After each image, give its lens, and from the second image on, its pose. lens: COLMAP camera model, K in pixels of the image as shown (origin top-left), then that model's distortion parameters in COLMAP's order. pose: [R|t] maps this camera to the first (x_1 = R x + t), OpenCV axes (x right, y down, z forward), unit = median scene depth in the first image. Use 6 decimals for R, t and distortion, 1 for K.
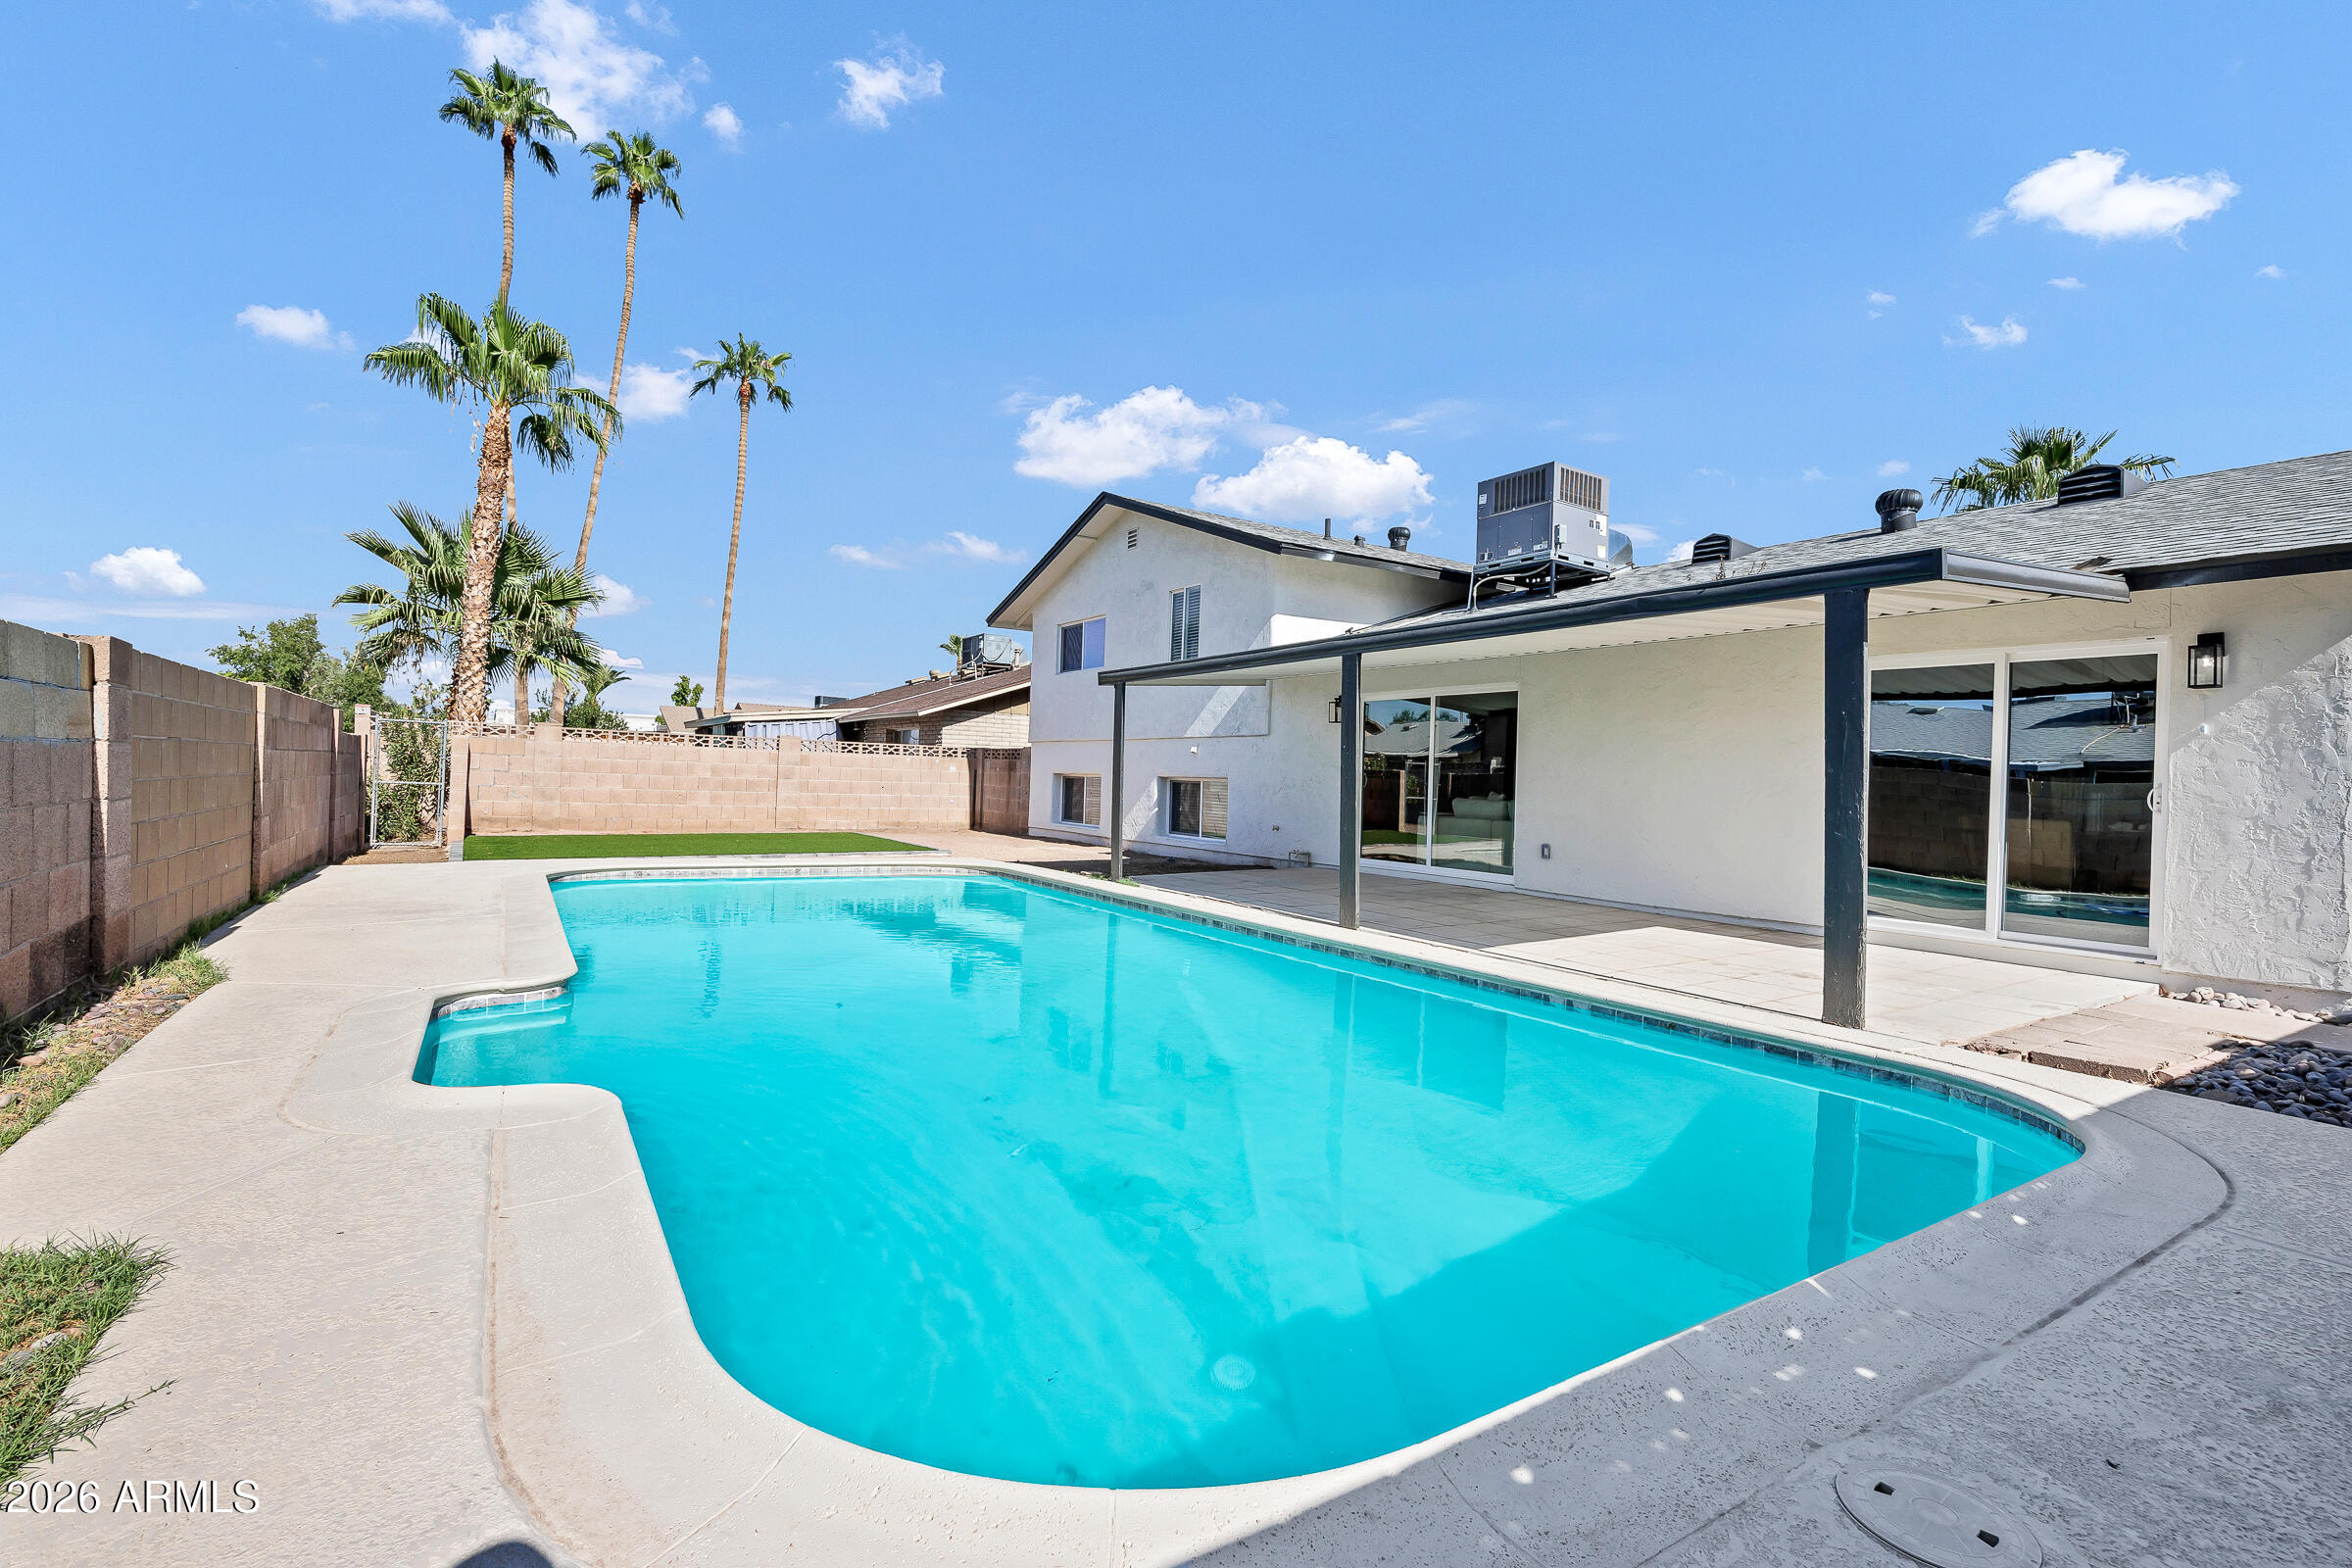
lens RADIAL K [[1044.7, 0, 1187.3], [0, 1044.7, 788.5], [0, 0, 1]] dist [-0.003616, -0.001002]
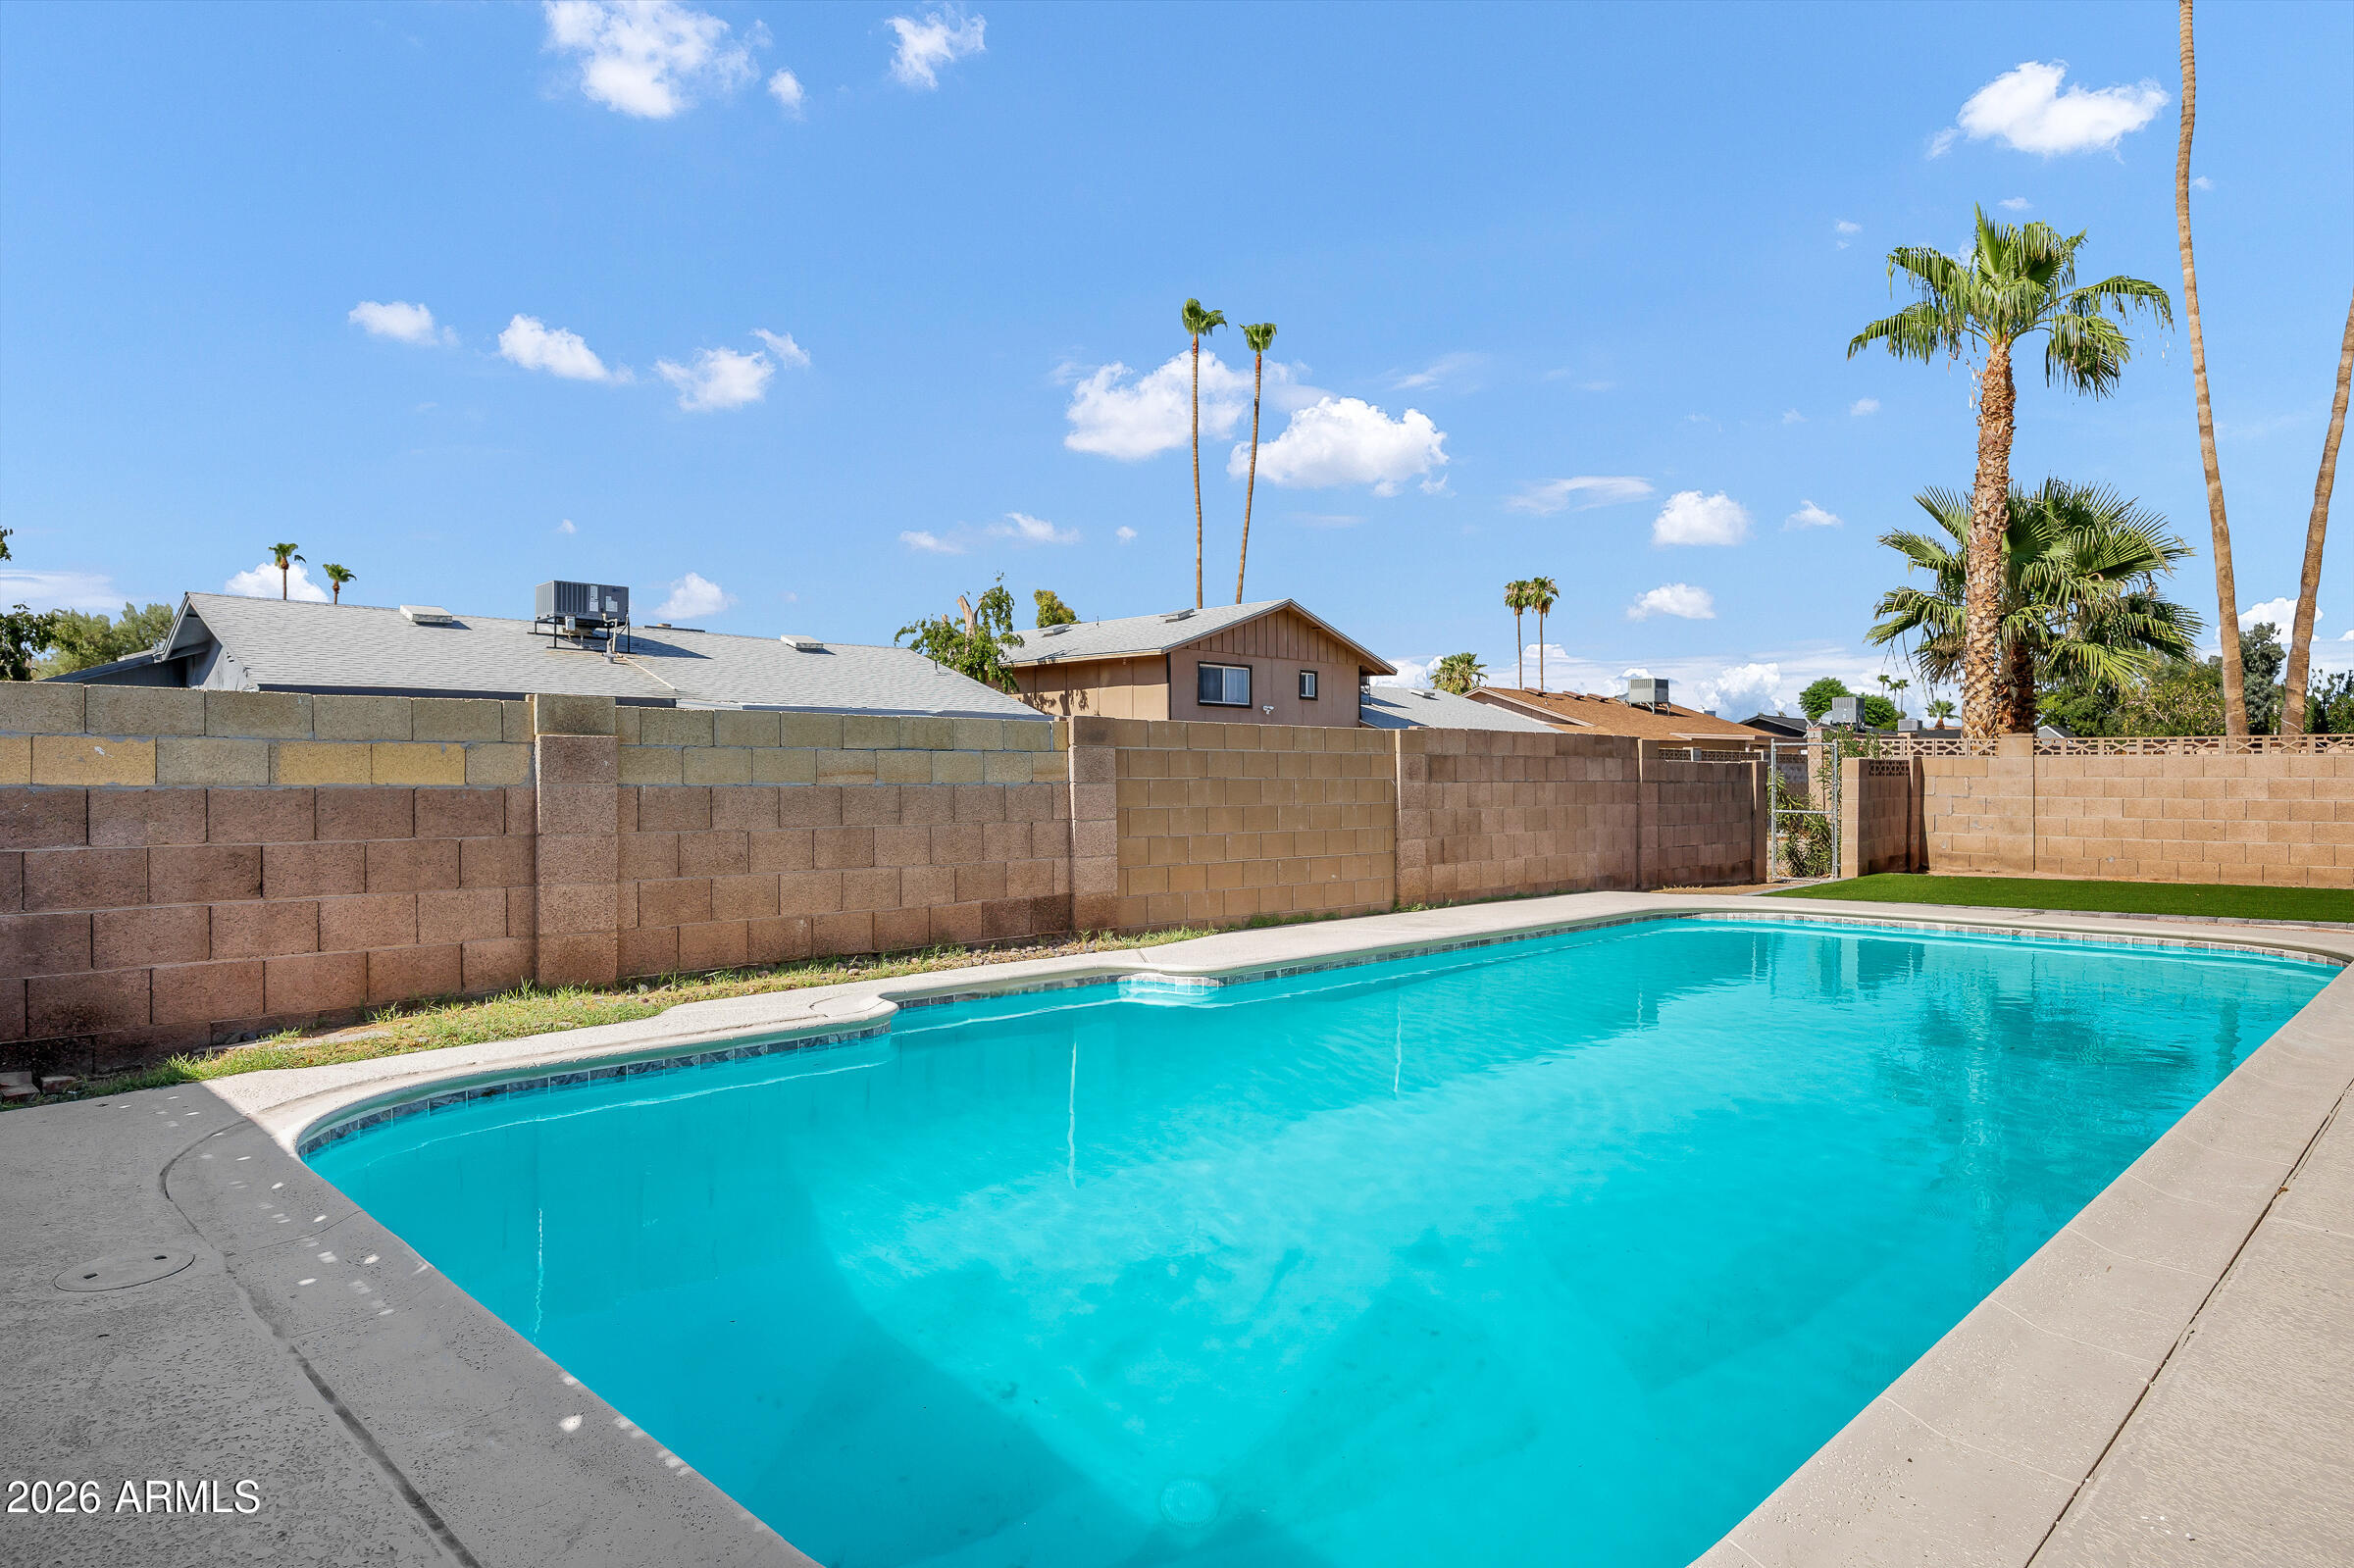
lens RADIAL K [[1388.2, 0, 1190.7], [0, 1388.2, 778.8], [0, 0, 1]] dist [-0.003083, -0.000826]
pose [[0.228164, -0.032199, -0.973090, 0.237696], [0.000969, 0.999460, -0.032844, 0.003788], [0.973622, 0.006551, 0.228072, 0.154576]]
